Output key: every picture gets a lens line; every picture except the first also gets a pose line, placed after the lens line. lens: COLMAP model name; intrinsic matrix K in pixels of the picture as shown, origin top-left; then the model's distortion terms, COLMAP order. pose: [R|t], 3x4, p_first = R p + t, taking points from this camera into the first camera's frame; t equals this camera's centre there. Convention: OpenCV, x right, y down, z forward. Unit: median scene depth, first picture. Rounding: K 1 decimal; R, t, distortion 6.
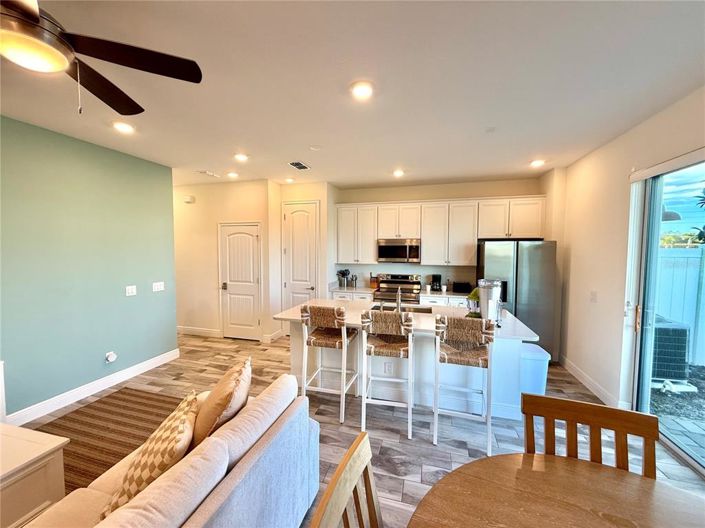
lens RADIAL K [[280.6, 0, 352.5], [0, 280.6, 264.0], [0, 0, 1]] dist [-0.000022, 0.000116]
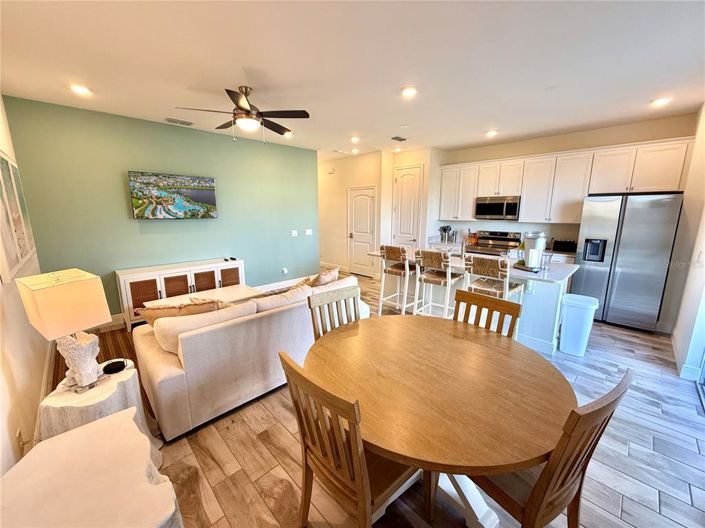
lens RADIAL K [[280.6, 0, 352.5], [0, 280.6, 264.0], [0, 0, 1]] dist [-0.000022, 0.000116]
pose [[0.872897, 0.088911, -0.479736, 0.223767], [-0.022205, 0.989477, 0.142979, 0.021908], [0.487400, -0.114153, 0.865685, -0.198206]]
